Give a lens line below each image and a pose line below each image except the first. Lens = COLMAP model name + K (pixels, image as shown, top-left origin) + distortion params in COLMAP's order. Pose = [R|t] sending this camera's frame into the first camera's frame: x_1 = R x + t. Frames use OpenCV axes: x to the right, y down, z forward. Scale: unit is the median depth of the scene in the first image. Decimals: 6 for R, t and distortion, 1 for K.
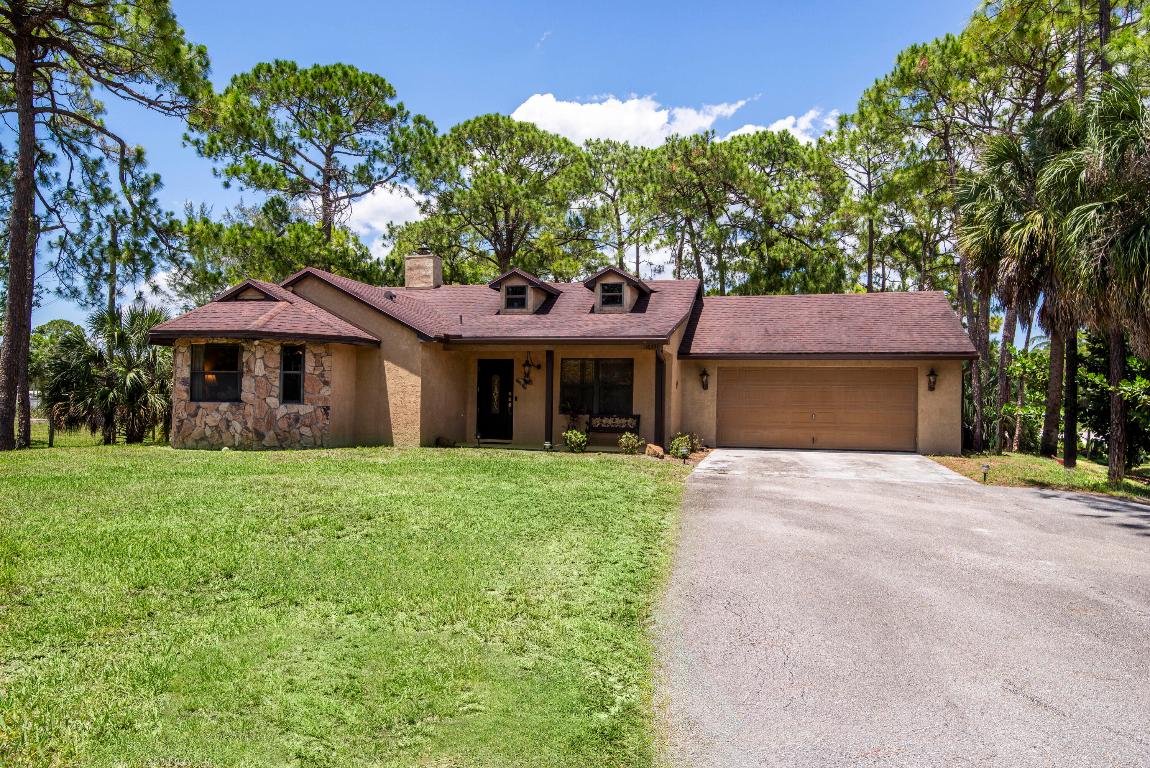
lens RADIAL K [[782.2, 0, 572.2], [0, 782.2, 385.0], [0, 0, 1]] dist [0.028067, 0.000045]
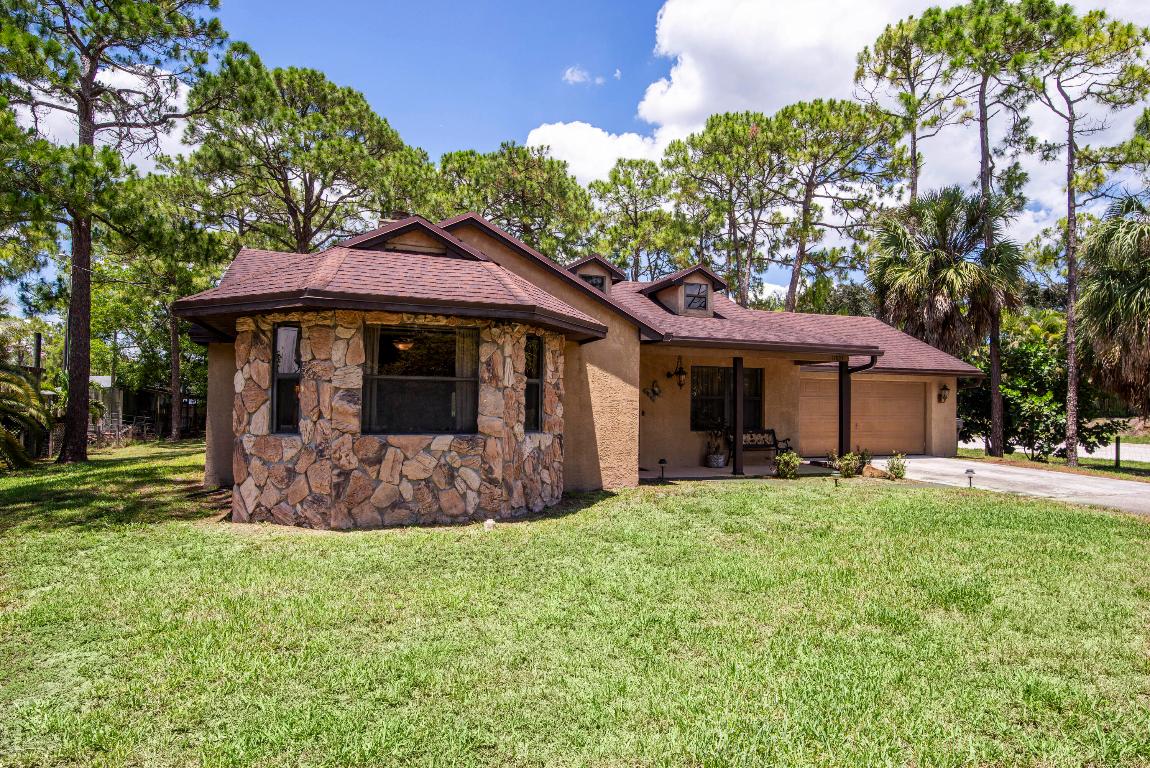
lens RADIAL K [[652.0, 0, 582.6], [0, 652.0, 385.9], [0, 0, 1]] dist [0.007771, -0.001425]
pose [[0.817567, 0.009612, 0.575753, -0.603711], [-0.012906, 0.999915, 0.001633, -0.013343], [-0.575689, -0.008766, 0.817622, 0.557315]]
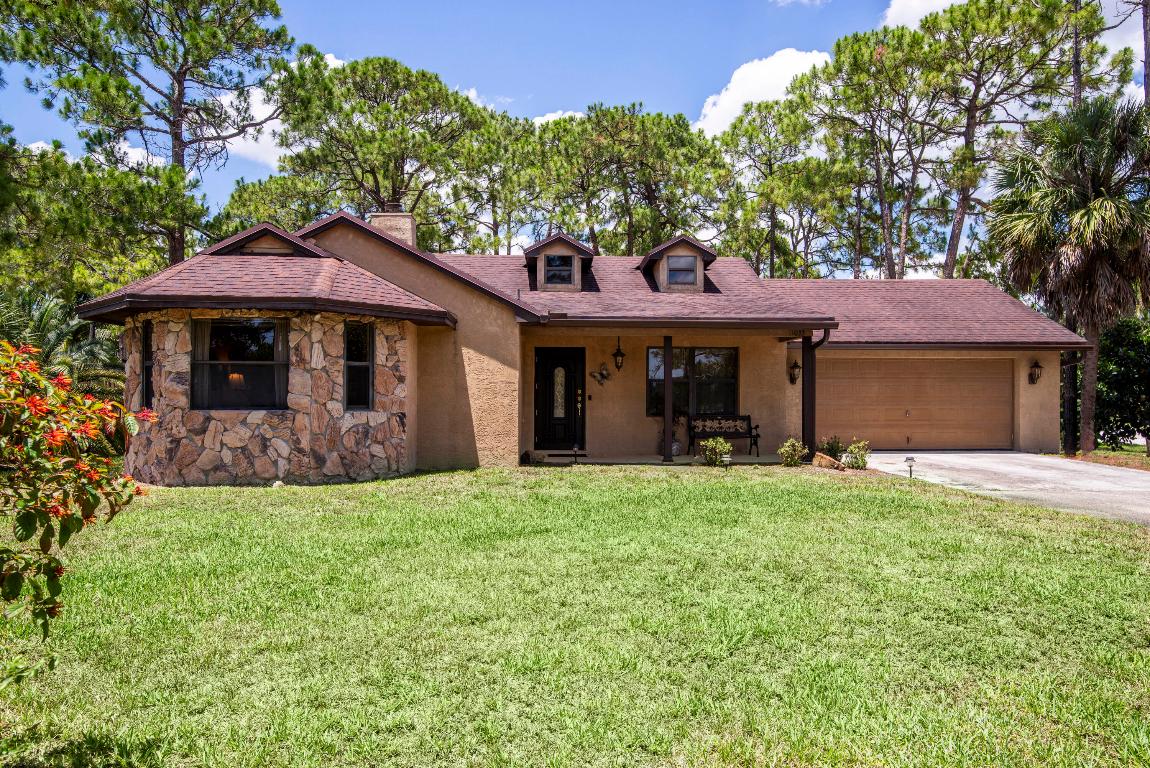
lens RADIAL K [[782.2, 0, 575.9], [0, 782.2, 388.3], [0, 0, 1]] dist [0.028067, 0.000045]
pose [[0.953341, -0.009003, 0.301761, -0.375148], [0.005250, 0.999898, 0.013245, -0.002852], [-0.301850, -0.011042, 0.953291, 0.300390]]
